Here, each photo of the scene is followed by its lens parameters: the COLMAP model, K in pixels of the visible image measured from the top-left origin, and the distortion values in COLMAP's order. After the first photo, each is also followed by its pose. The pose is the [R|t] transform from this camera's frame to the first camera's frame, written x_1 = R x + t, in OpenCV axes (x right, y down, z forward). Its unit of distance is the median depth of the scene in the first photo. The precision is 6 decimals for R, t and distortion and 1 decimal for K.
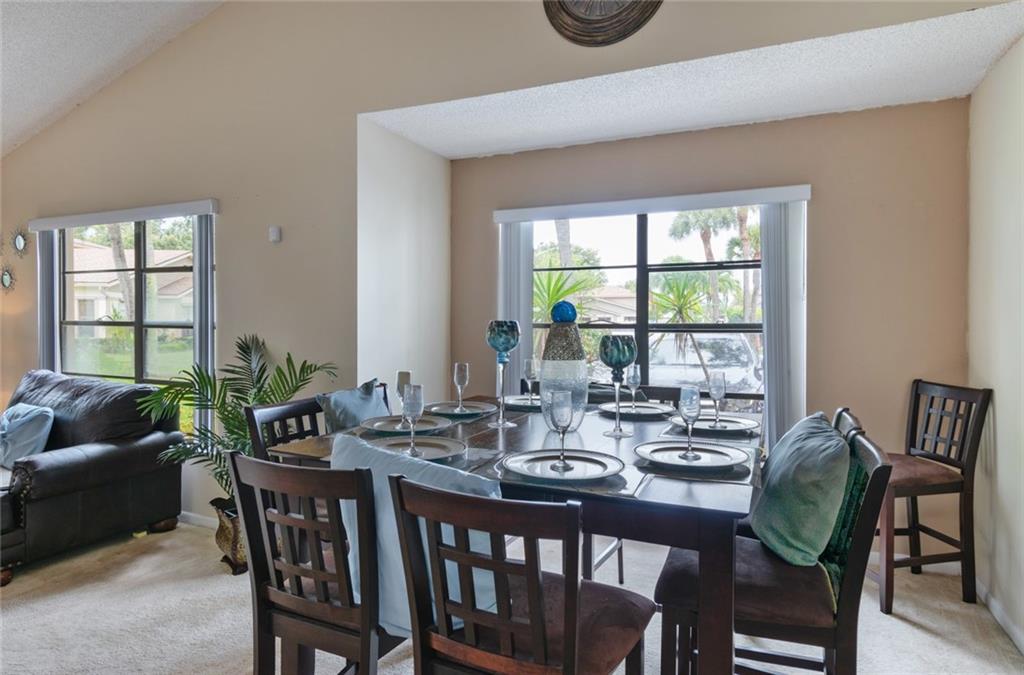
lens RADIAL K [[582.5, 0, 508.2], [0, 582.5, 327.1], [0, 0, 1]] dist [-0.000251, 0.000511]
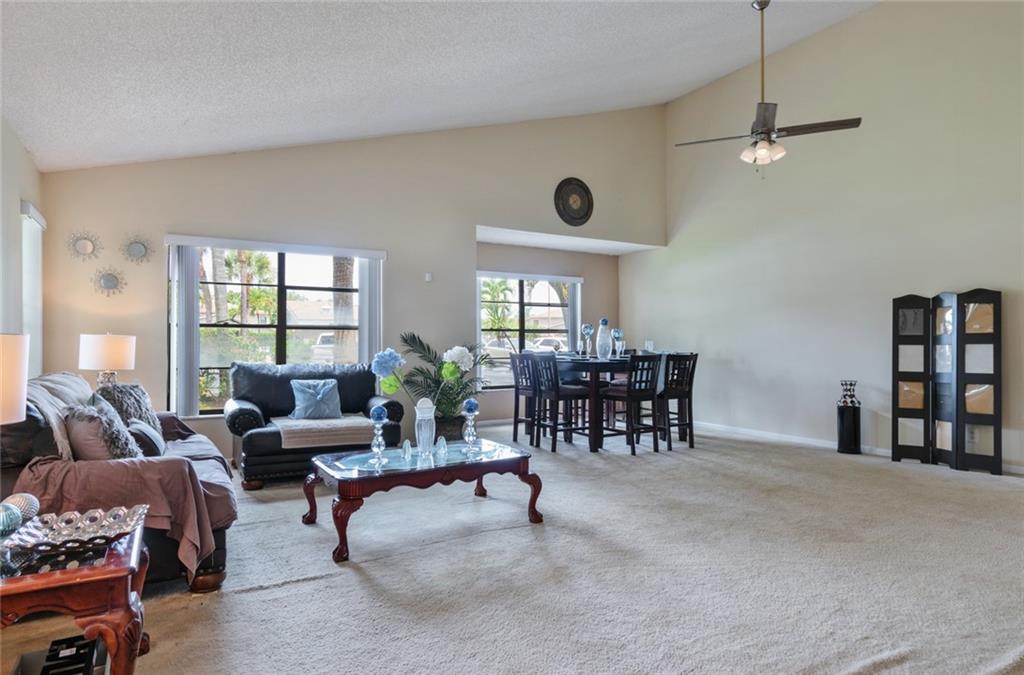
lens RADIAL K [[582.5, 0, 508.2], [0, 582.5, 327.1], [0, 0, 1]] dist [-0.000251, 0.000511]
pose [[0.587259, 0.012190, 0.809307, -1.967909], [0.010033, 0.999700, -0.022337, 0.043276], [-0.809337, 0.021237, 0.586961, -0.318555]]
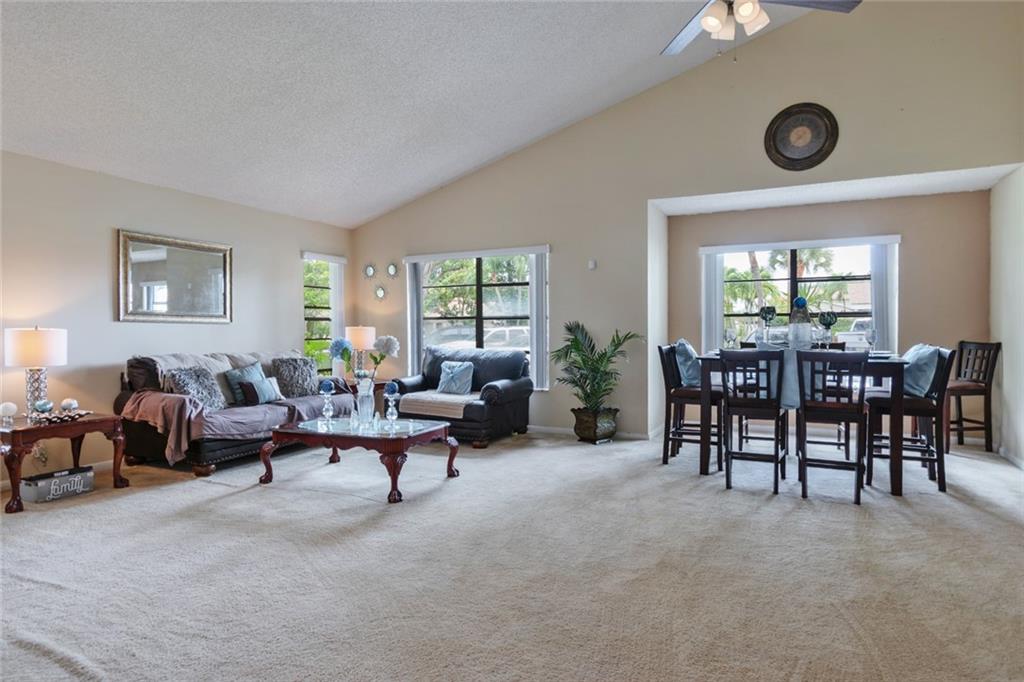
lens RADIAL K [[572.4, 0, 512.0], [0, 572.4, 341.0], [0, 0, 1]] dist [-0.015120, -0.000615]
pose [[0.998592, -0.006786, -0.052613, -0.625616], [0.007381, 0.999911, 0.011135, 0.059411], [0.052532, -0.011508, 0.998553, -0.867505]]
